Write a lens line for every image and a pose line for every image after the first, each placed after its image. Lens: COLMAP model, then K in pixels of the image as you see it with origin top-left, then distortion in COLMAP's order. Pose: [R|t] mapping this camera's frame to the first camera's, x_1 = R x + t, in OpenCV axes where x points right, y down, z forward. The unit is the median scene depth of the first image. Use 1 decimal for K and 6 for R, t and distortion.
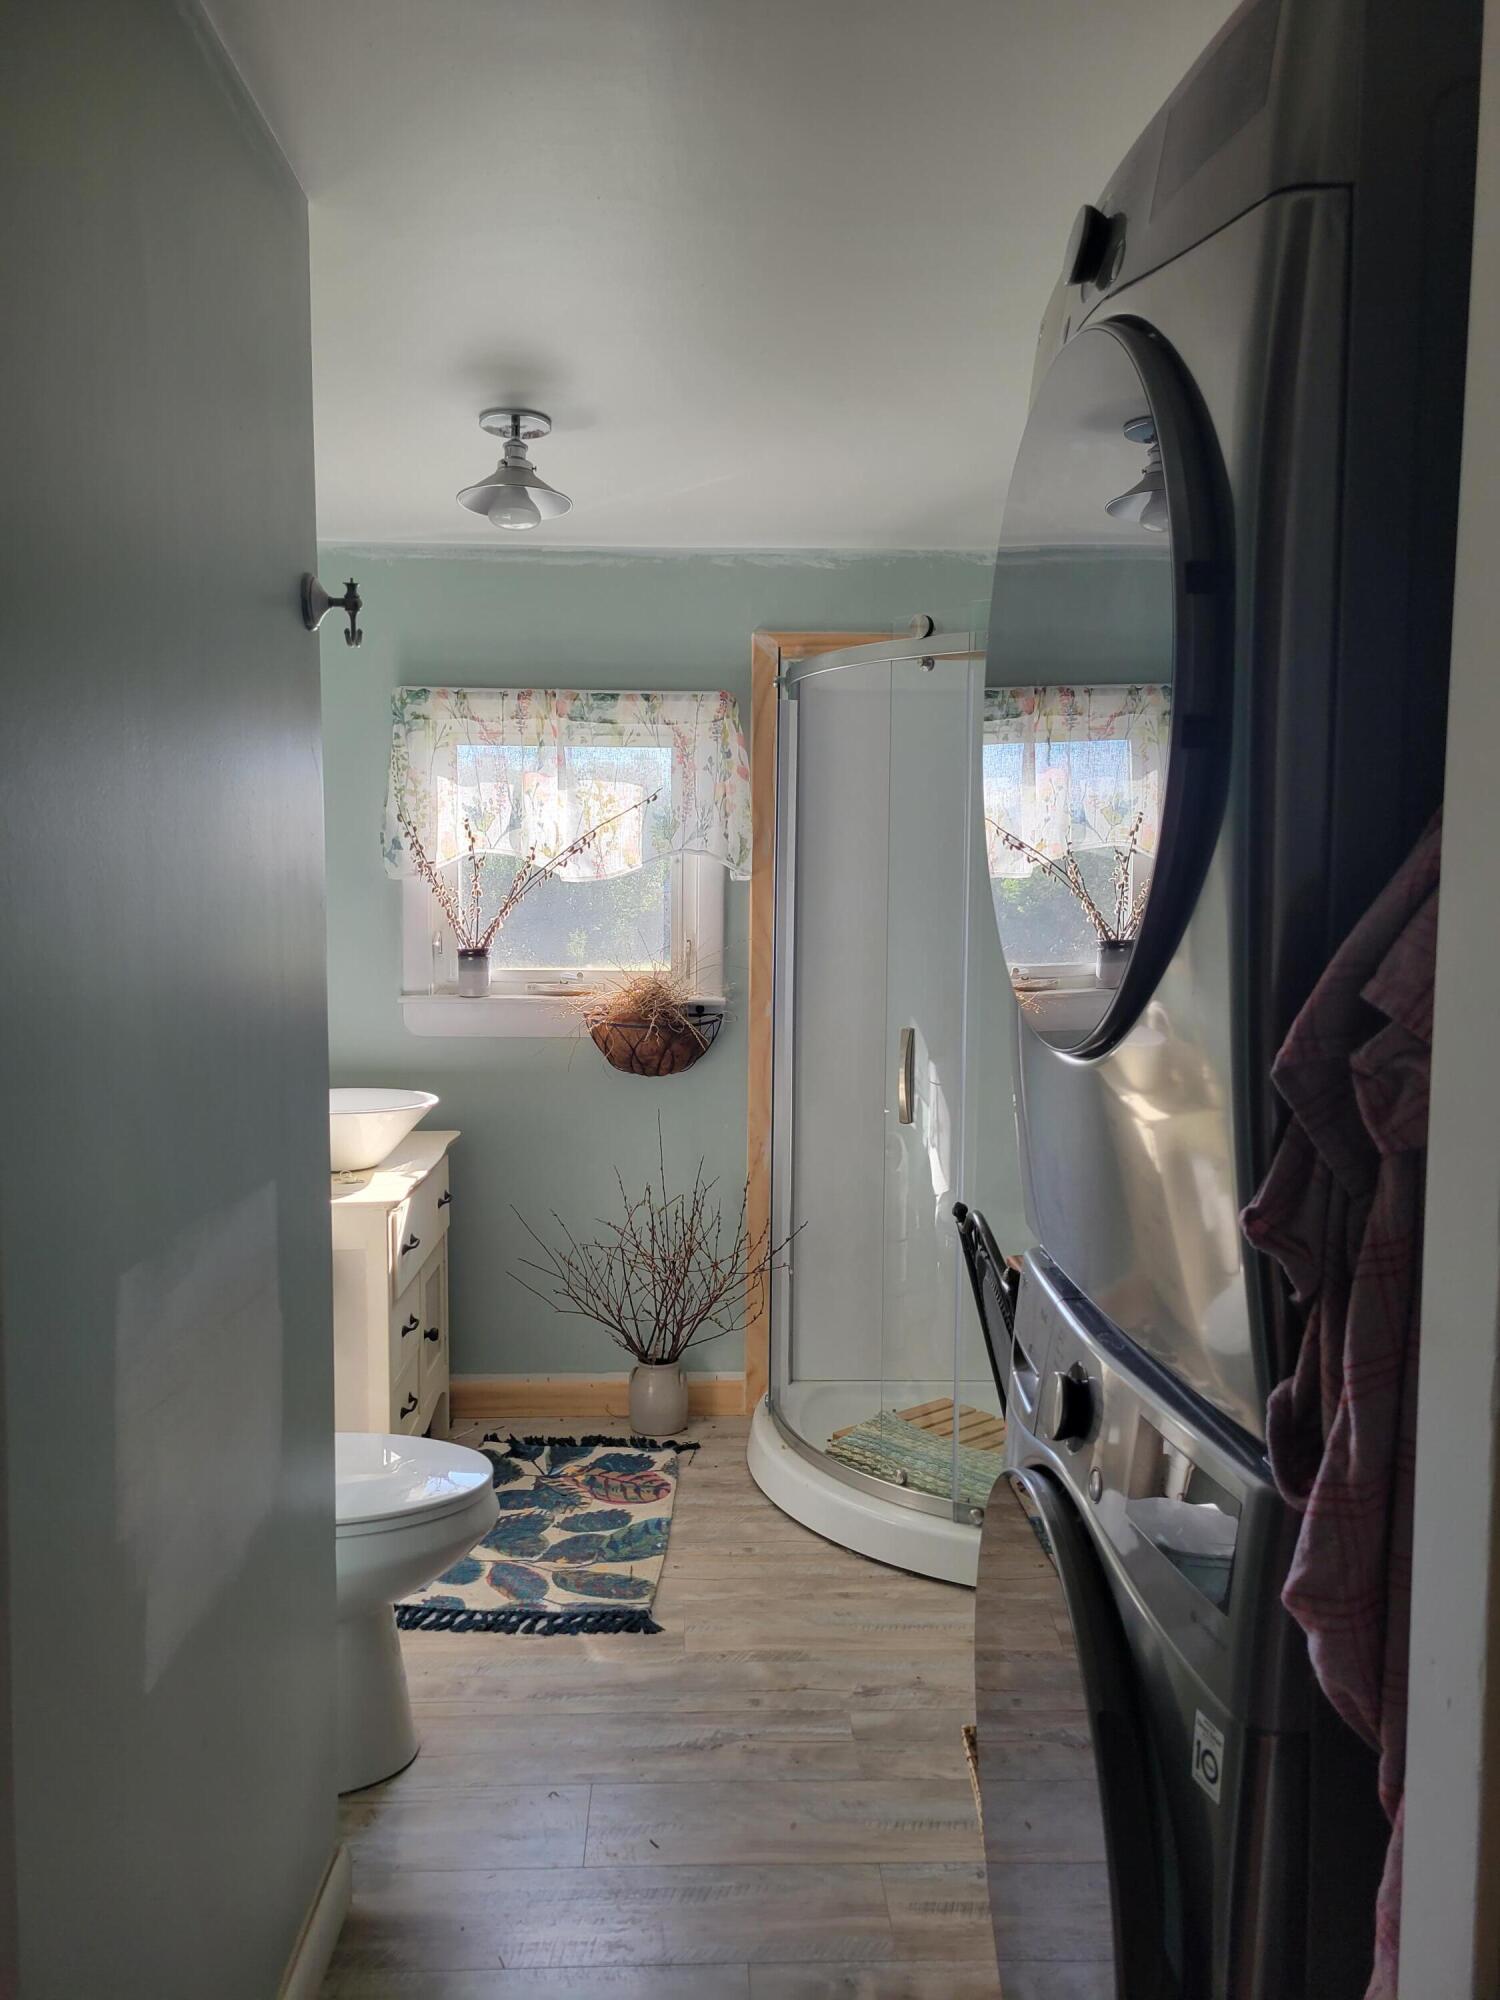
lens RADIAL K [[1504.9, 0, 748.0], [0, 1504.9, 1002.2], [0, 0, 1]] dist [0.052245, -0.028867]
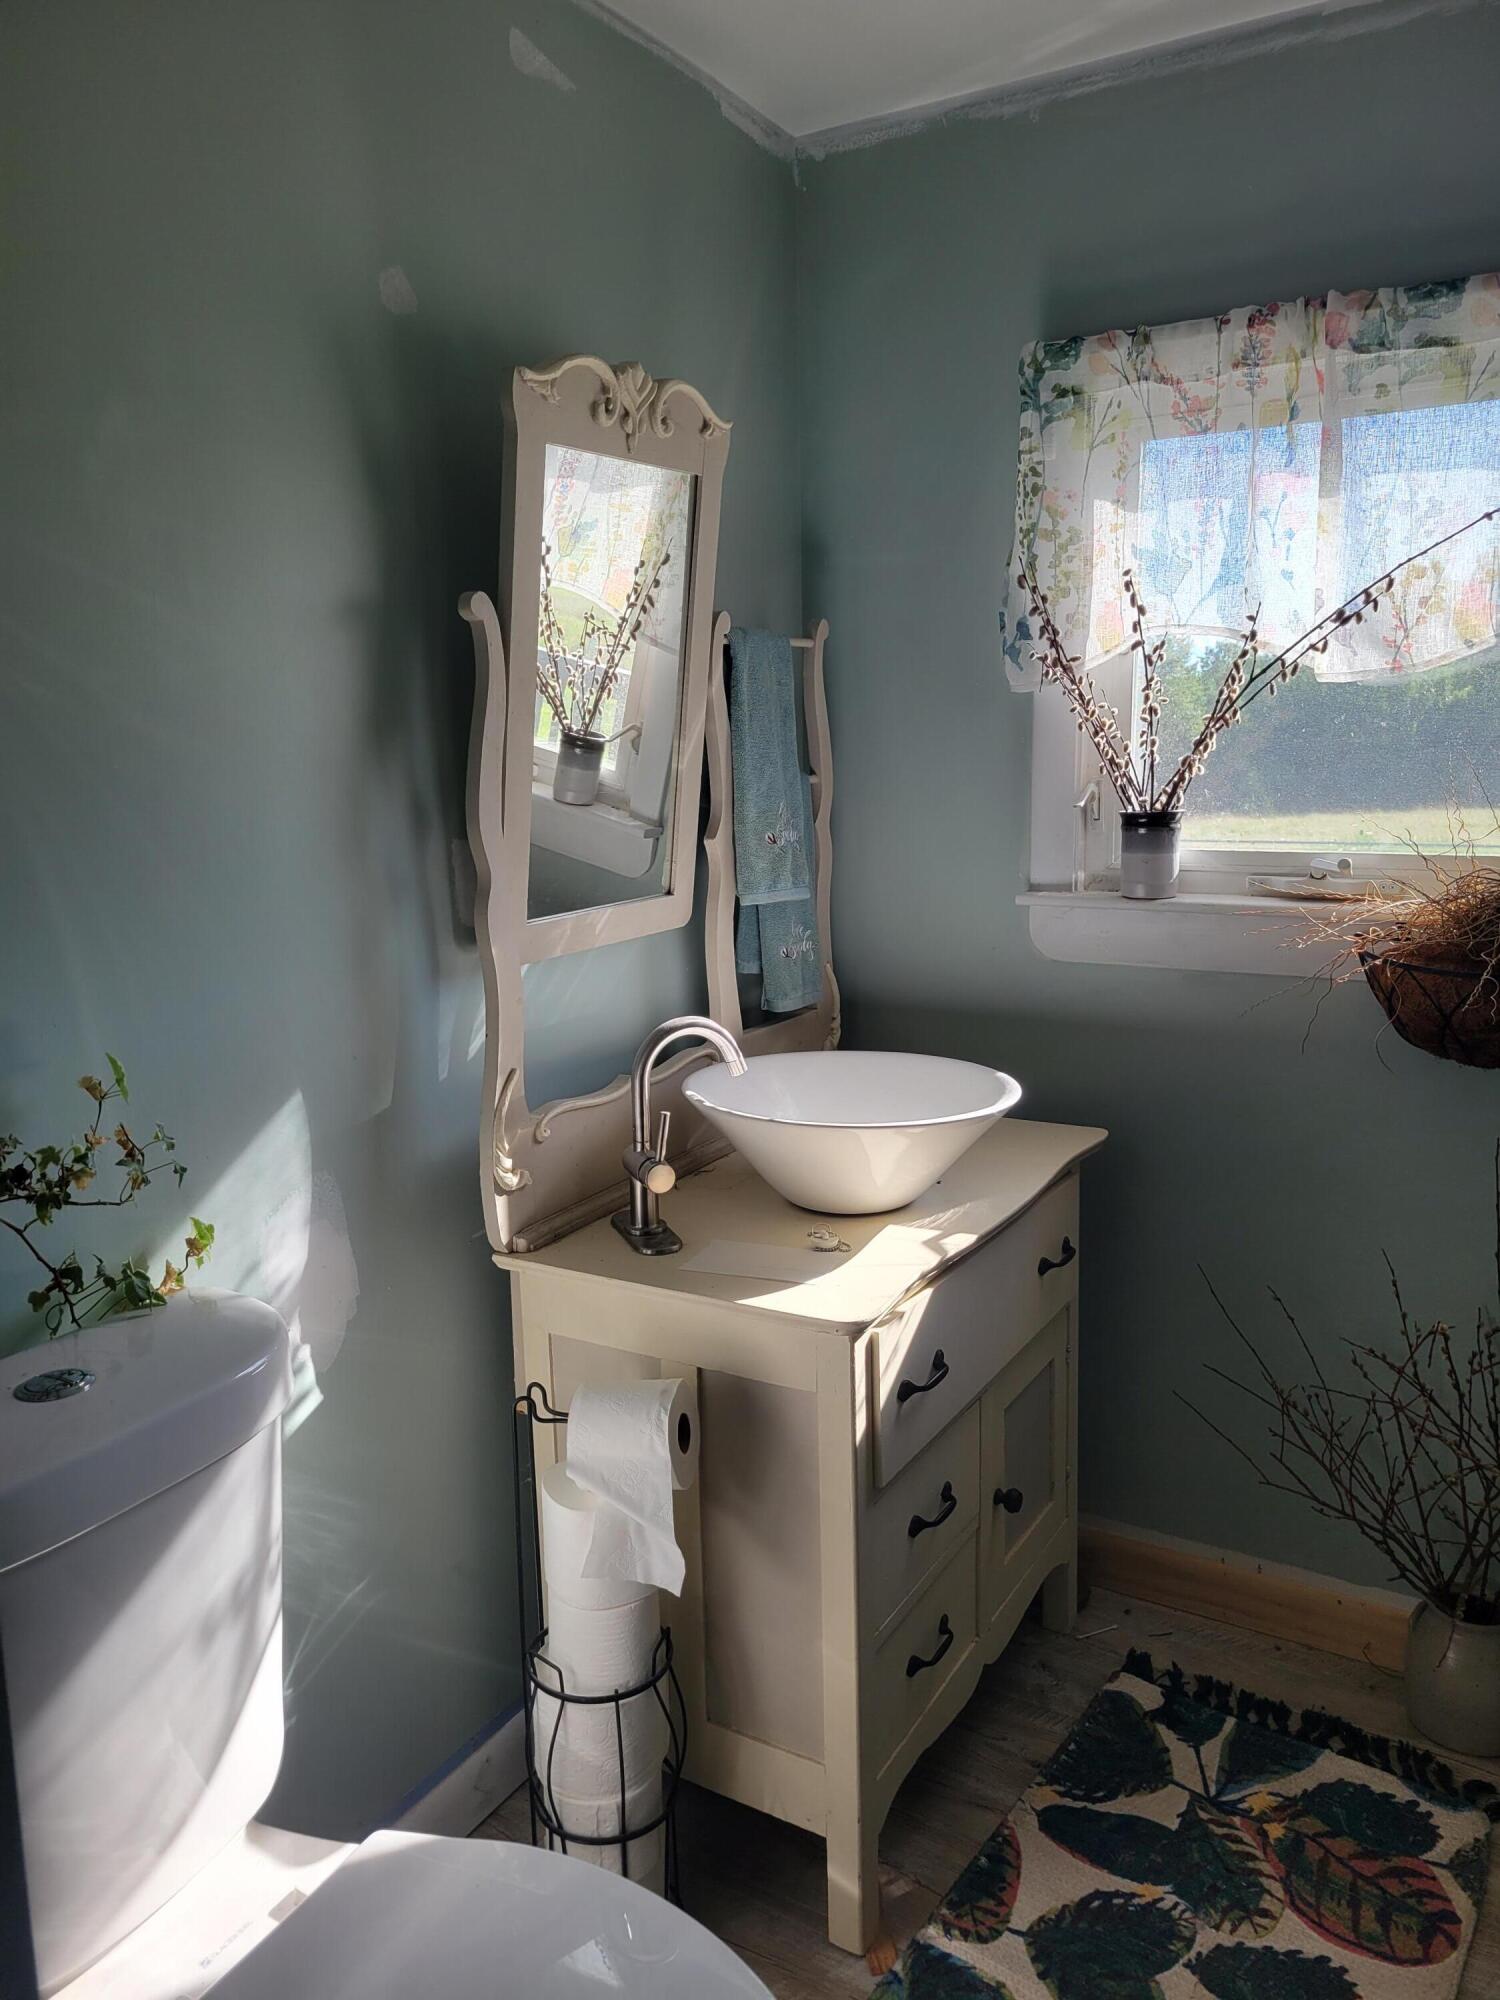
lens RADIAL K [[1504.9, 0, 741.3], [0, 1504.9, 994.9], [0, 0, 1]] dist [0.052245, -0.028867]
pose [[0.834519, 0.070861, -0.546403, 0.004016], [-0.016396, 0.994450, 0.103925, -0.024327], [0.550735, -0.077768, 0.831050, 0.452159]]
